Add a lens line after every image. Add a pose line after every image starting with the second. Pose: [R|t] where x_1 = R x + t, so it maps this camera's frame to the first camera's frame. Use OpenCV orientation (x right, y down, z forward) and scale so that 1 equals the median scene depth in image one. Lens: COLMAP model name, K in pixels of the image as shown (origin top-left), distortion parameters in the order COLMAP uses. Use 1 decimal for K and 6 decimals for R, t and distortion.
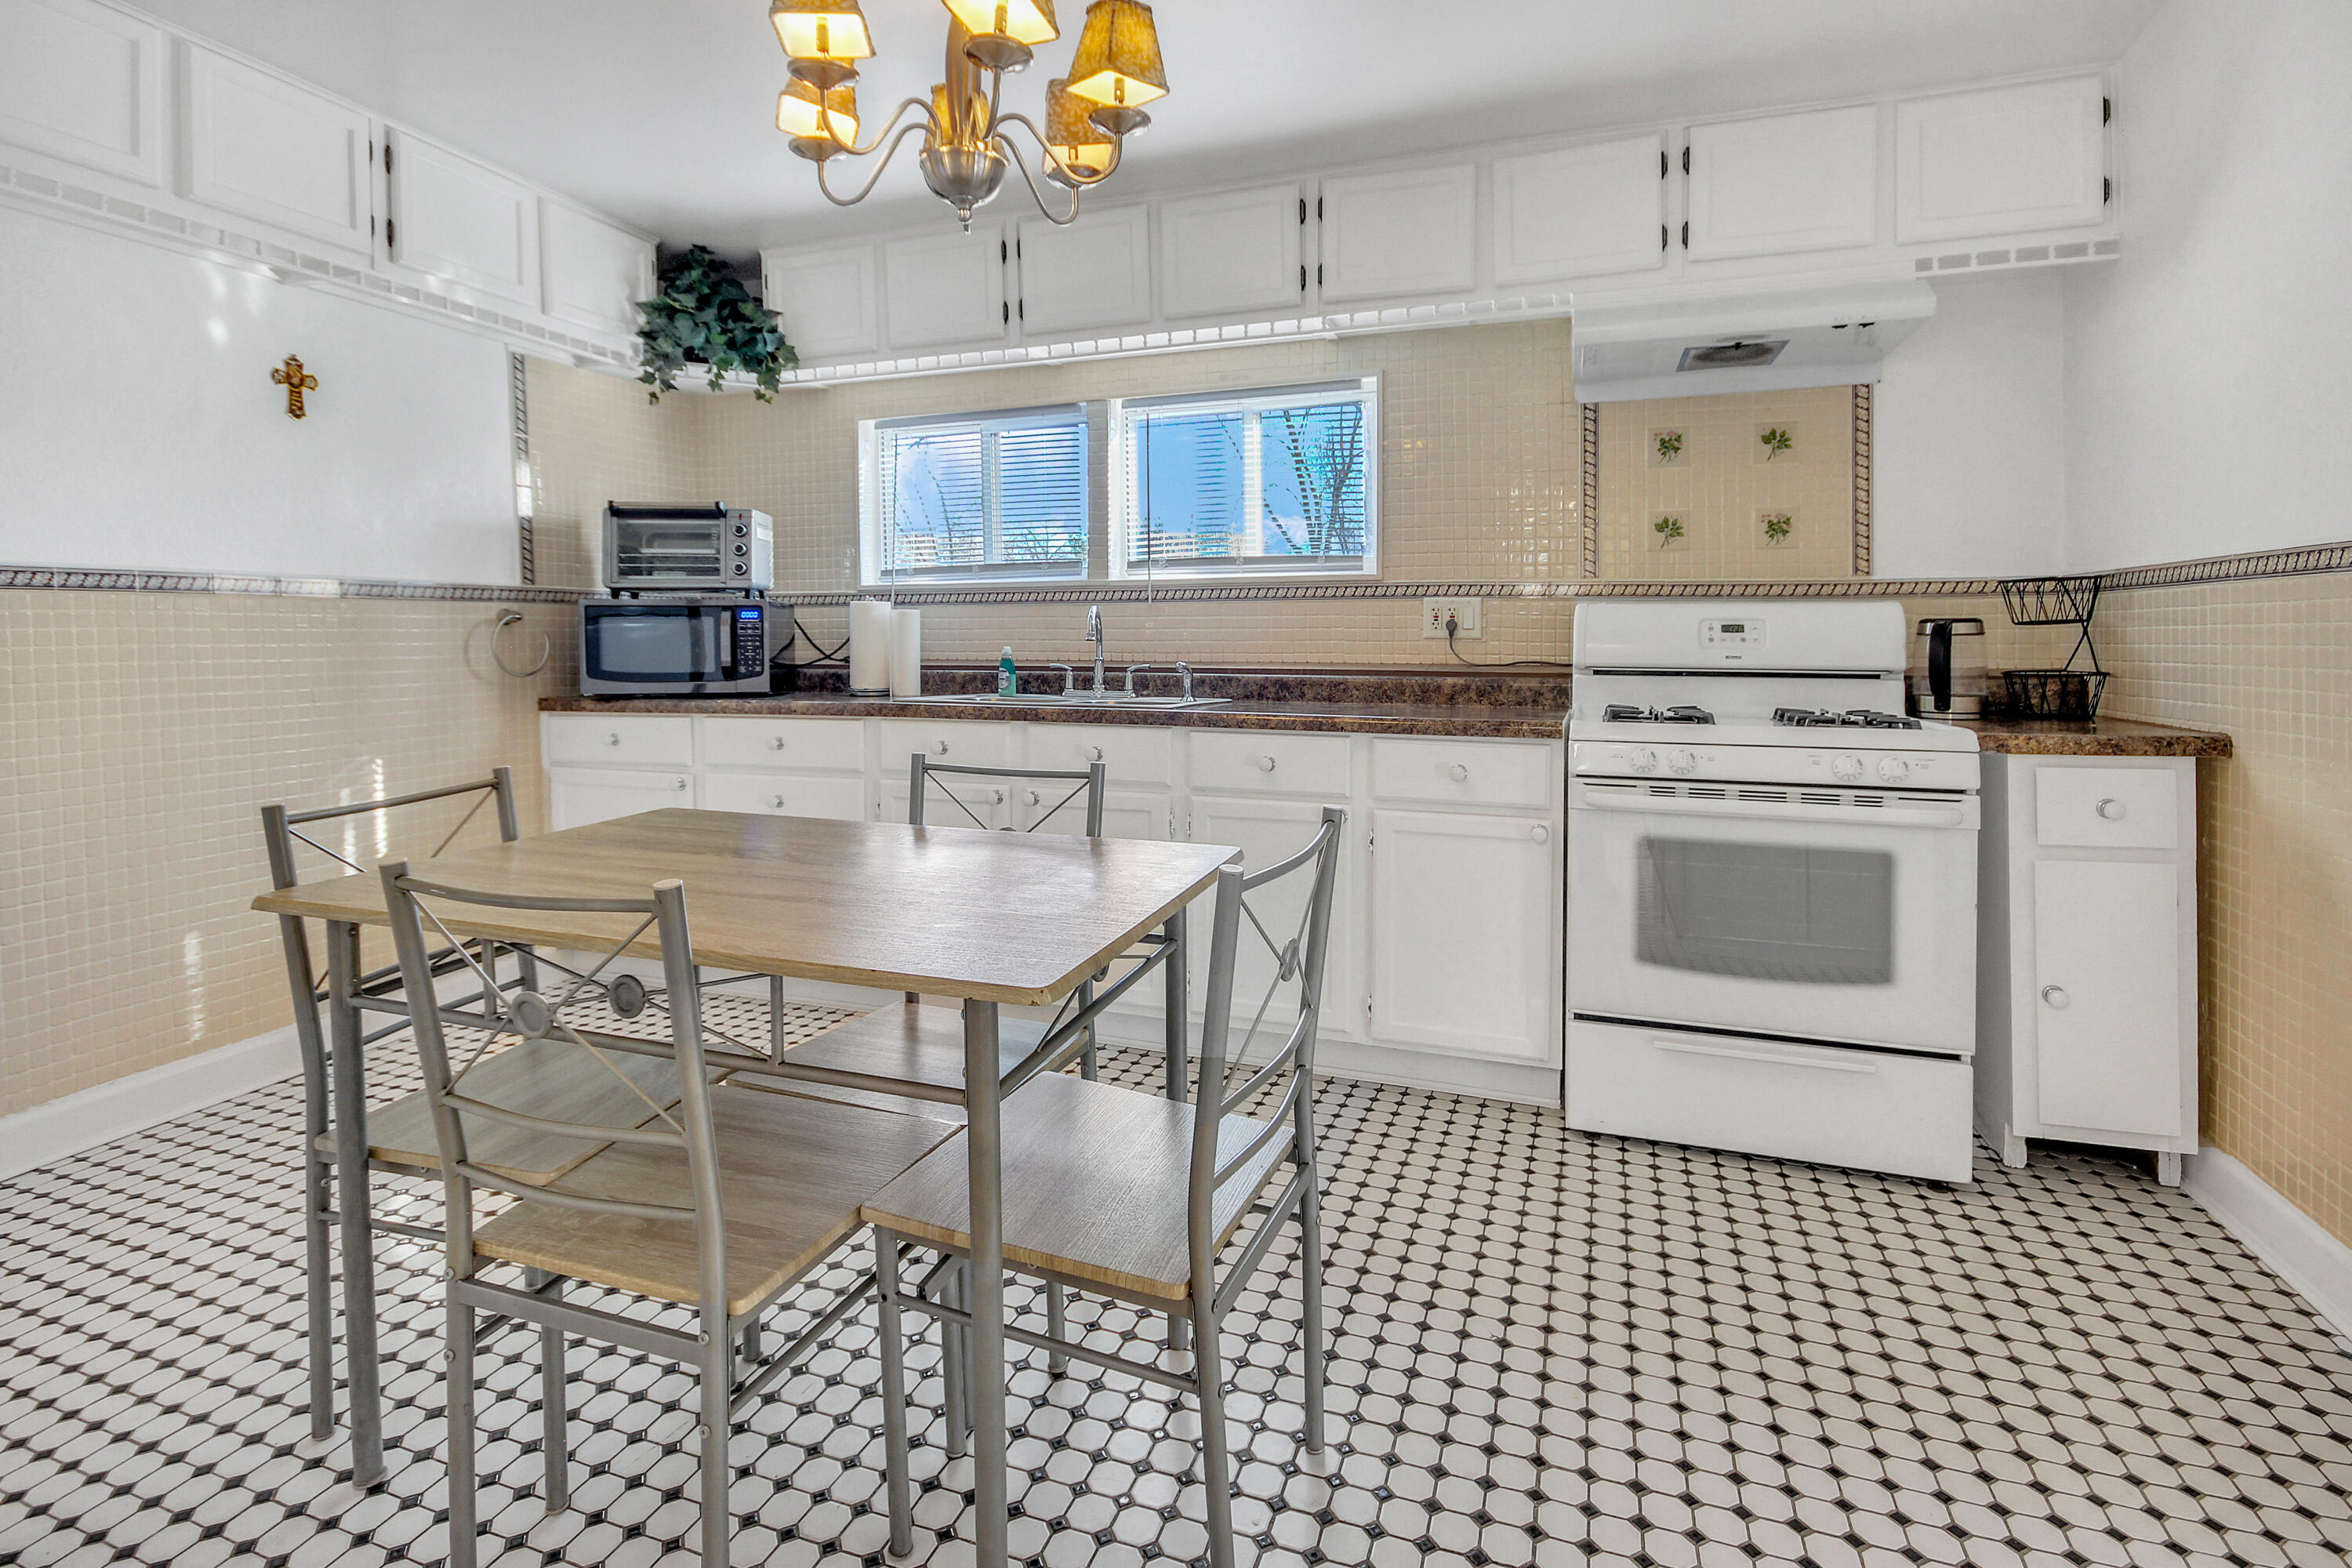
lens RADIAL K [[1102.1, 0, 1176.0], [0, 1102.1, 784.0], [0, 0, 1]] dist [-0.002222, -0.000574]
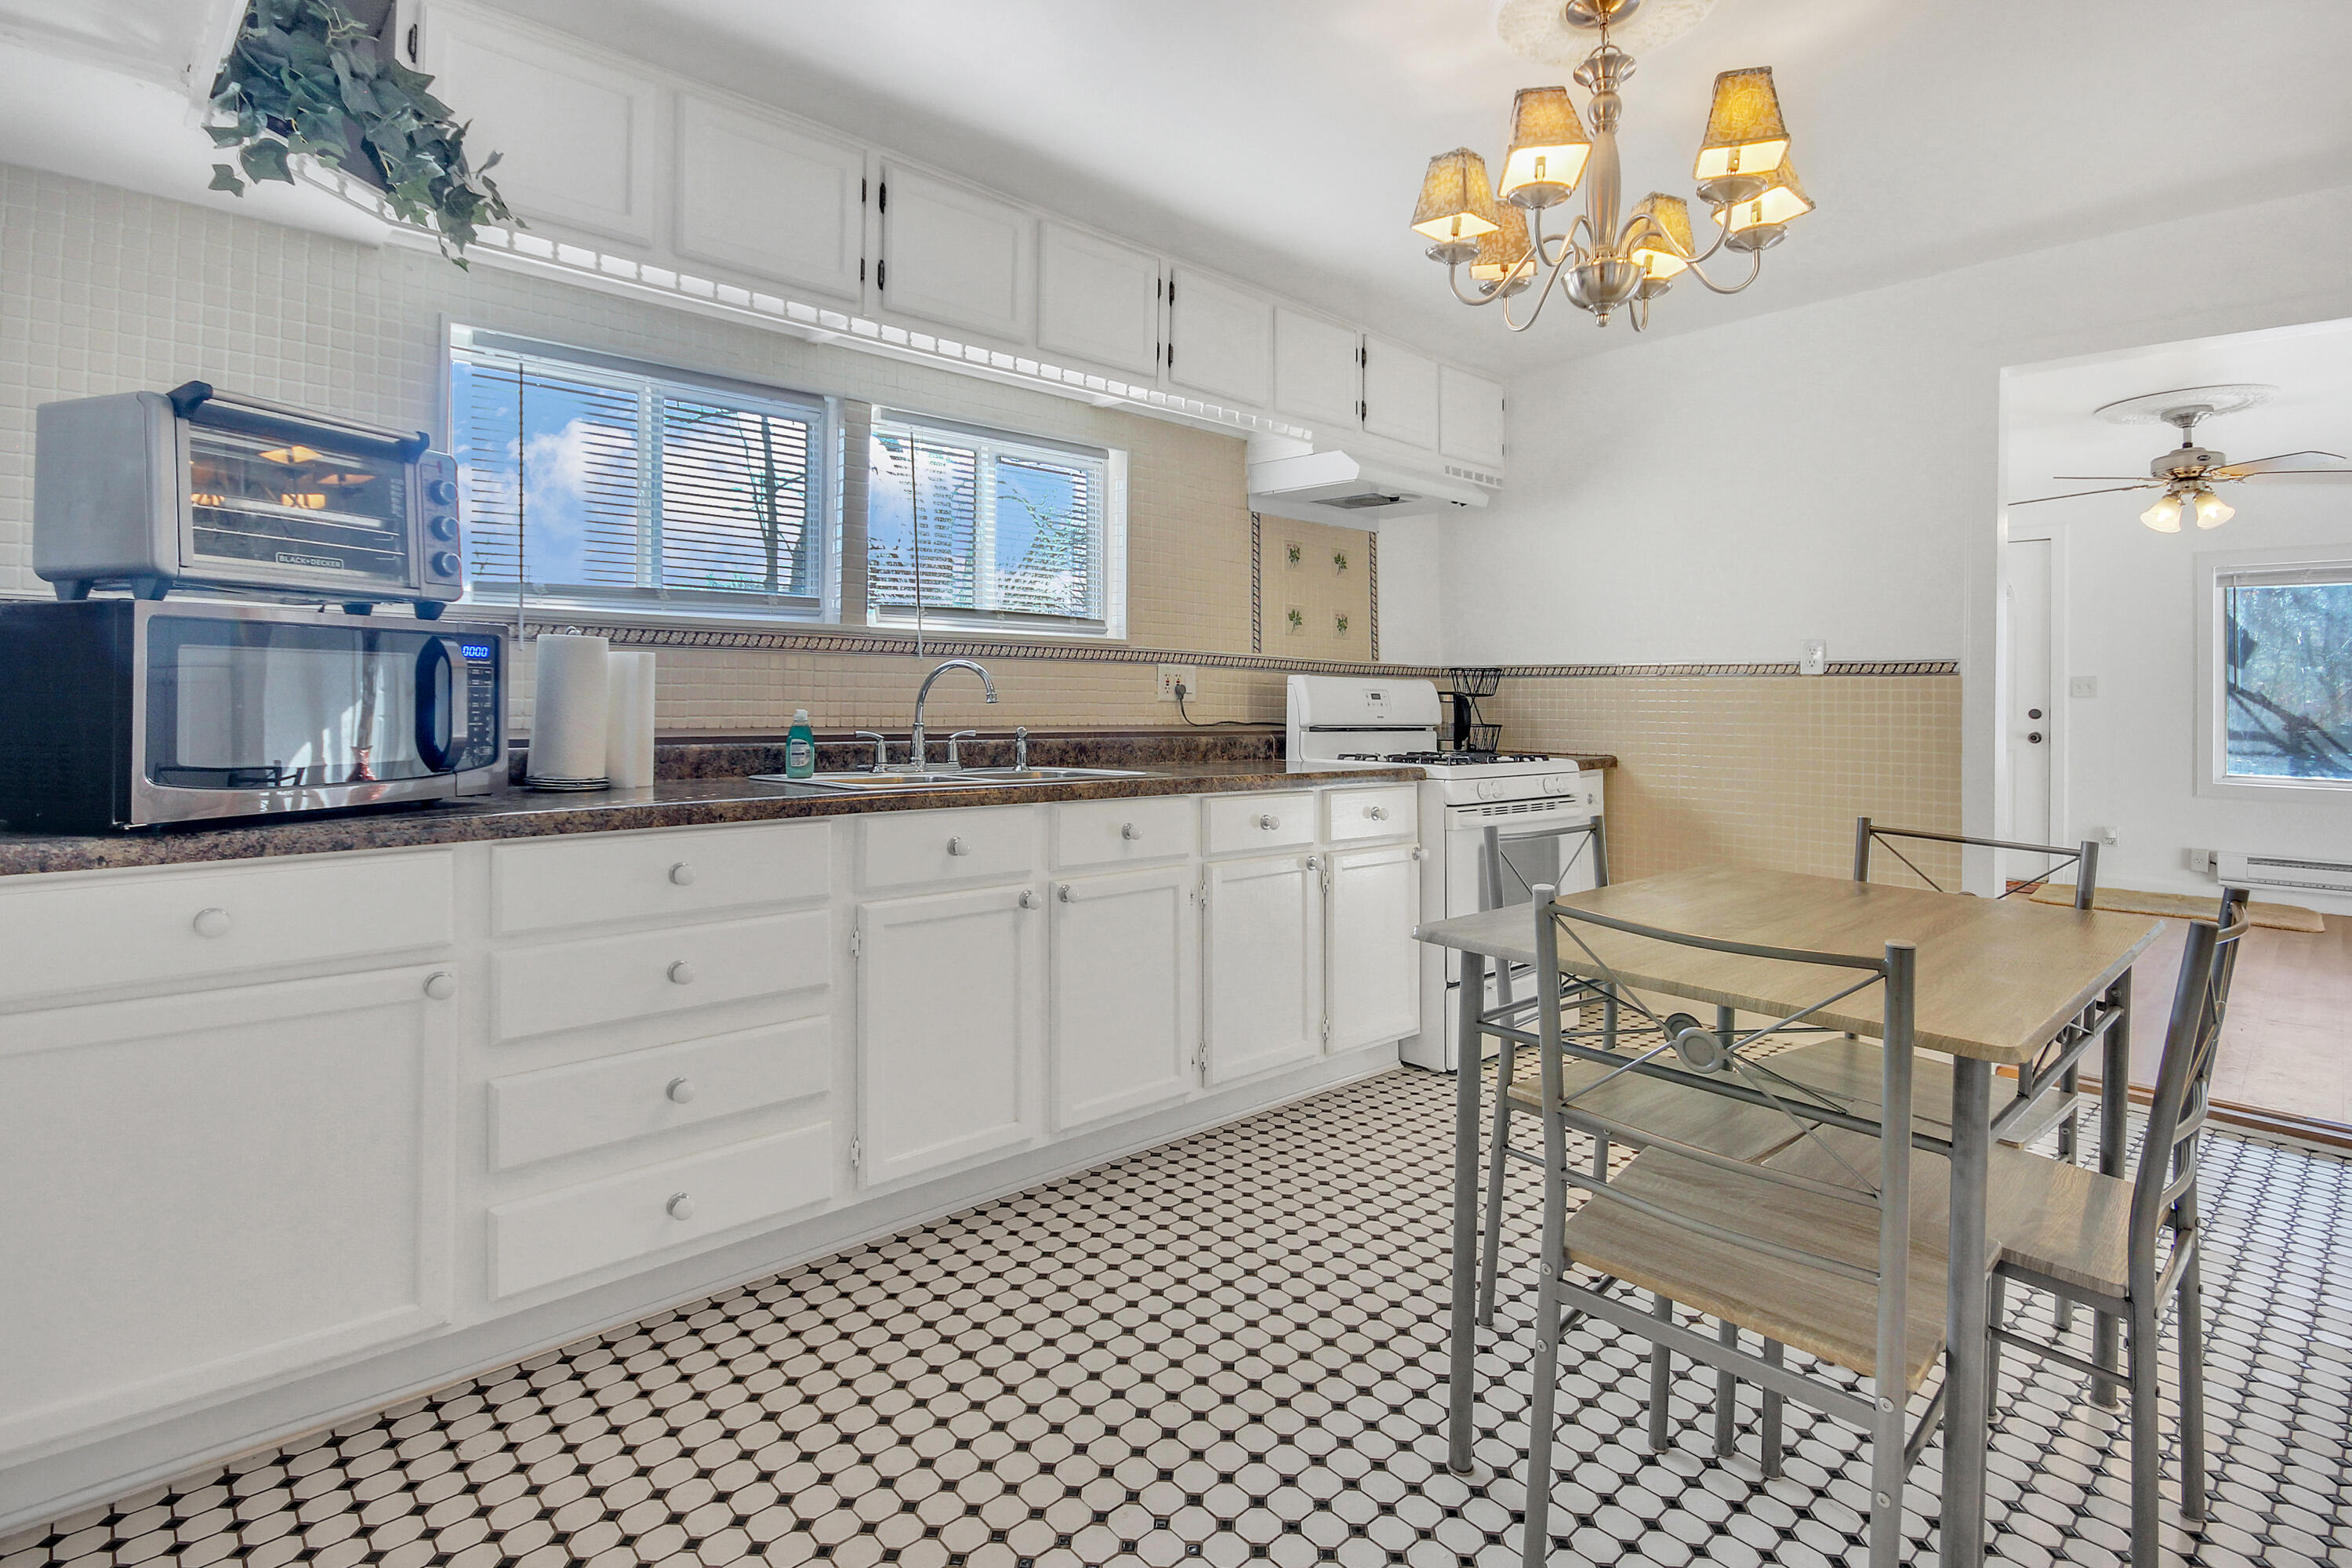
lens RADIAL K [[1102.1, 0, 1176.0], [0, 1102.1, 784.0], [0, 0, 1]] dist [-0.002222, -0.000574]
pose [[0.490874, -0.063770, 0.868893, -0.707777], [0.096911, 0.995125, 0.018285, -0.069125], [-0.865824, 0.075230, 0.494661, 0.455947]]
